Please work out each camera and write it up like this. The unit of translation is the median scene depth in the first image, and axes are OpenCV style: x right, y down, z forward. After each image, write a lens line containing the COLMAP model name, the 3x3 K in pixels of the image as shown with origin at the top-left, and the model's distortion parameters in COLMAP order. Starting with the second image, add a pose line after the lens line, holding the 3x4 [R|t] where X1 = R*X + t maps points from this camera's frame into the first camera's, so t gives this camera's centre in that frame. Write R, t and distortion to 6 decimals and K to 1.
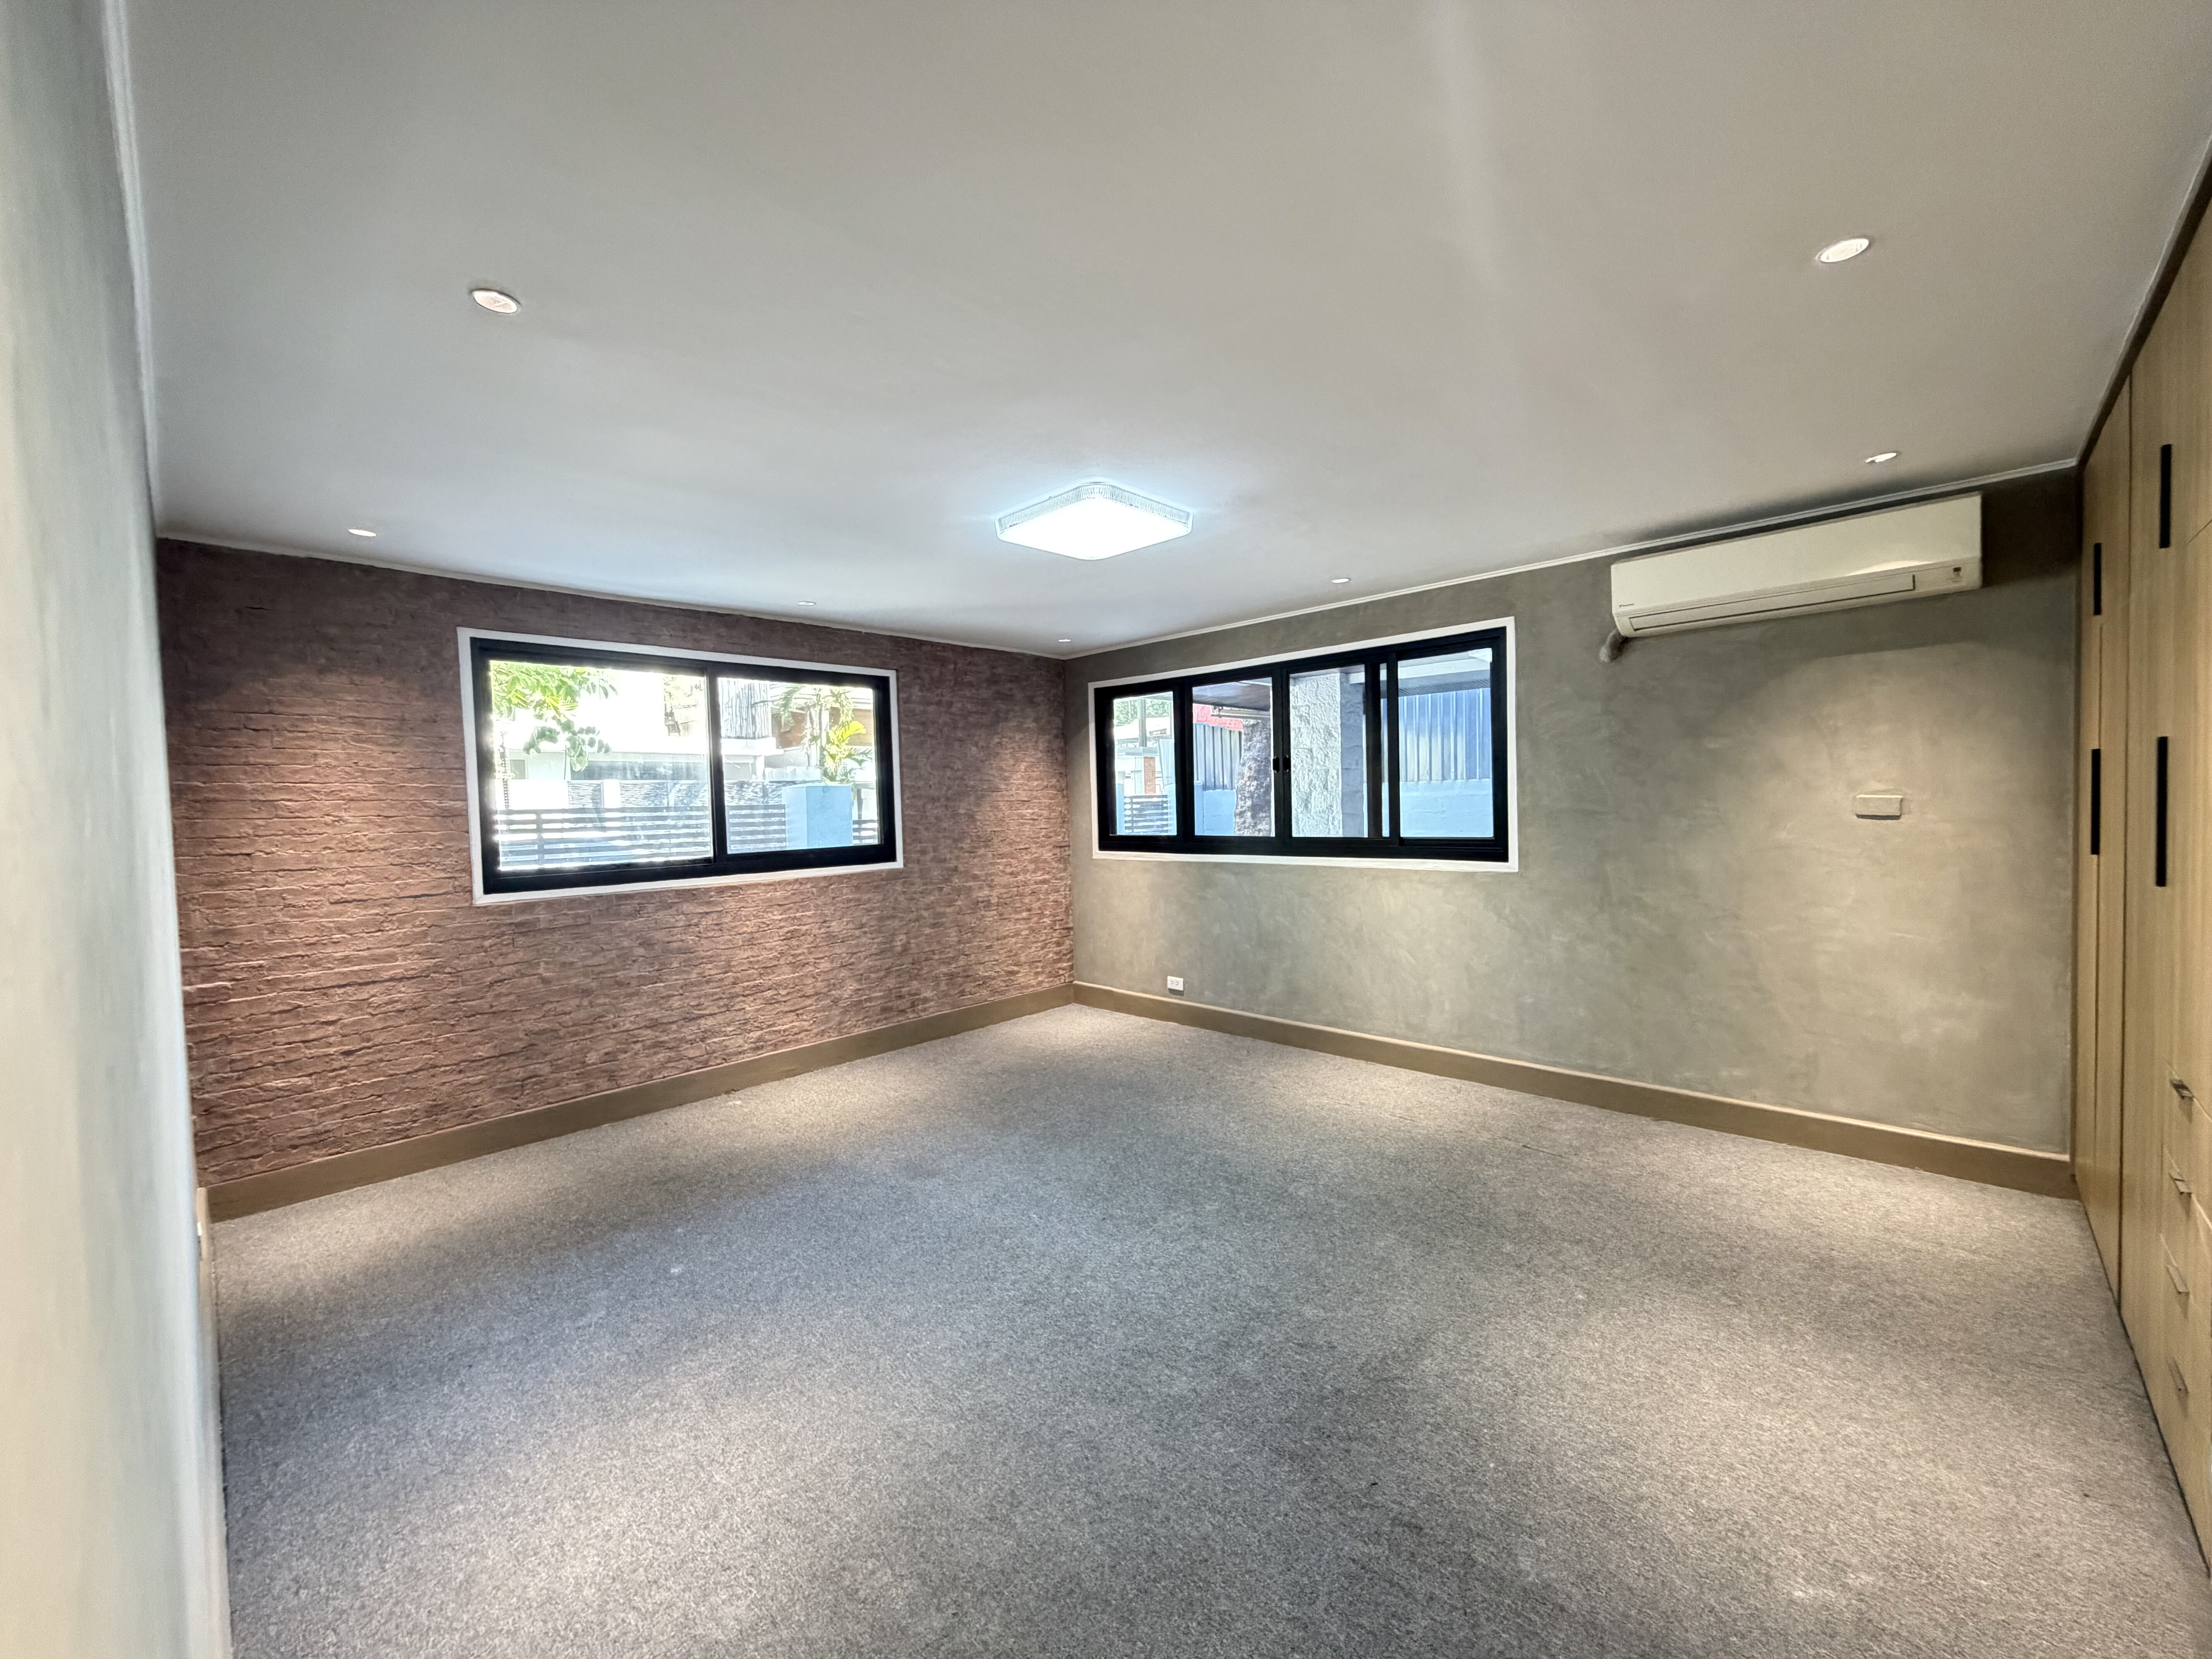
lens RADIAL K [[877.8, 0, 1098.3], [0, 877.8, 828.9], [0, 0, 1]] dist [0.000268, 0.000003]
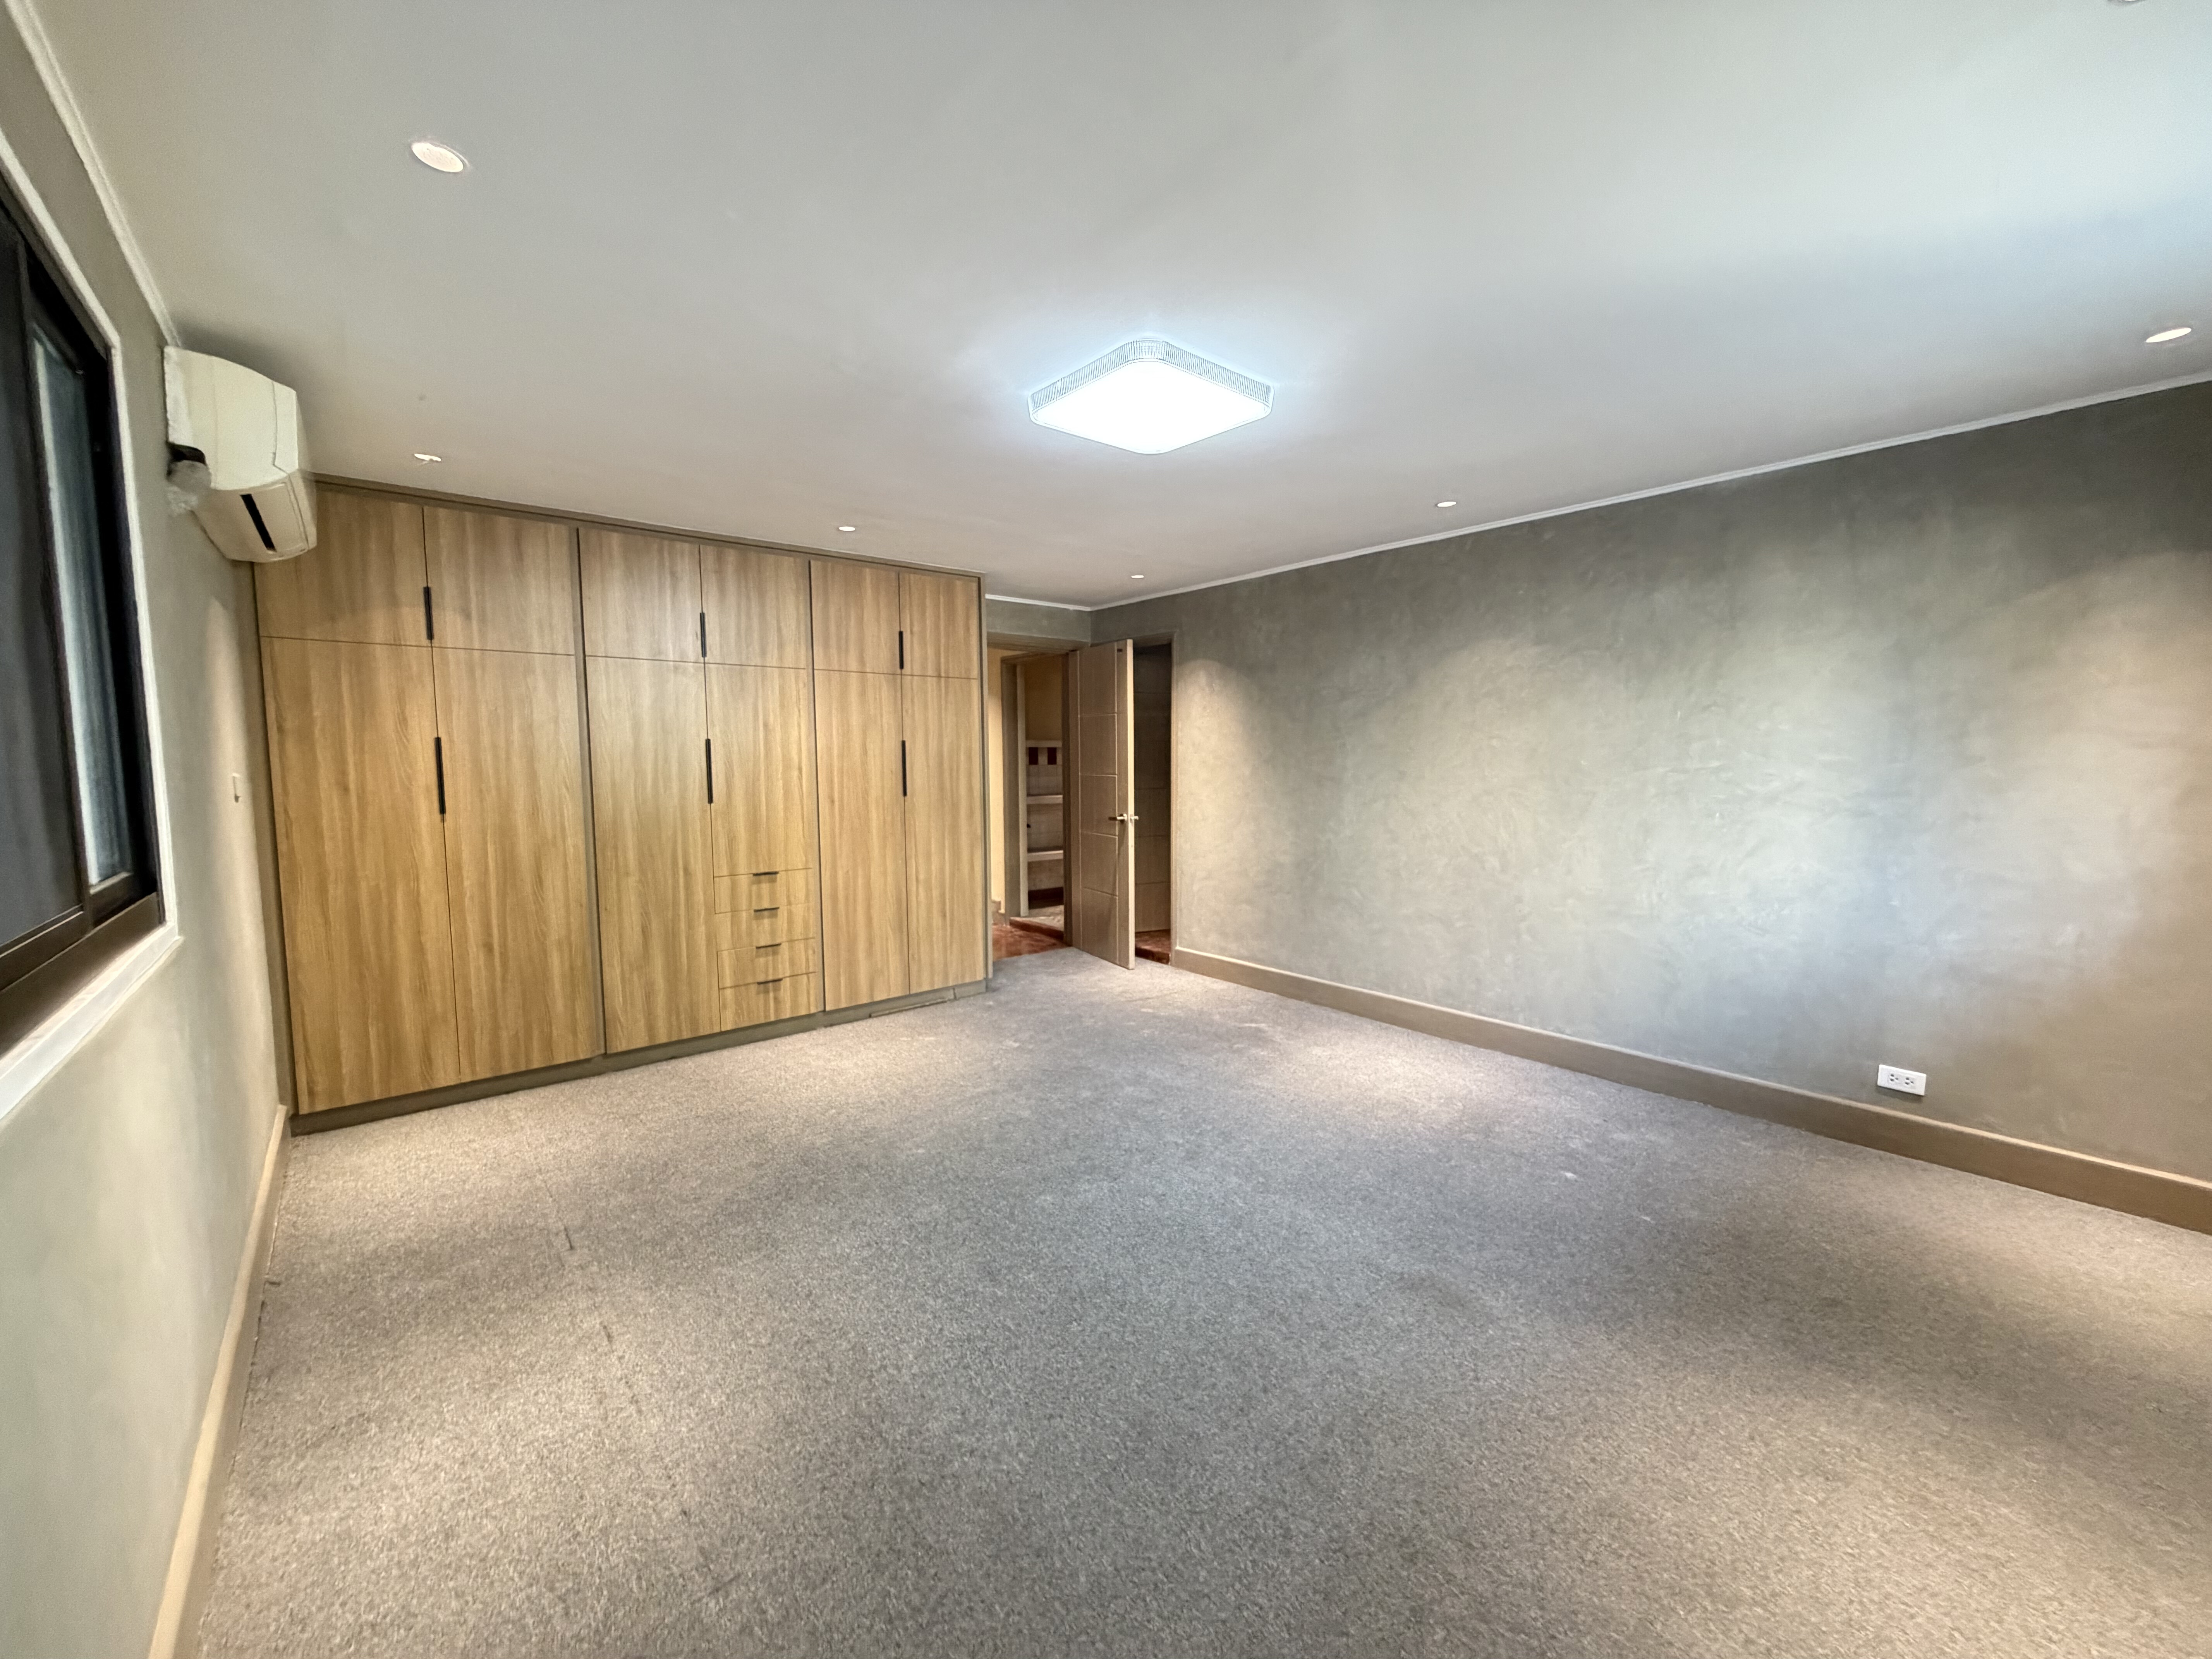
lens RADIAL K [[877.8, 0, 1098.3], [0, 877.8, 828.9], [0, 0, 1]] dist [0.000268, 0.000003]
pose [[-0.993340, 0.025379, 0.112386, -0.043251], [0.037696, 0.993342, 0.108862, -0.053246], [-0.108875, 0.112374, -0.987683, 2.106074]]
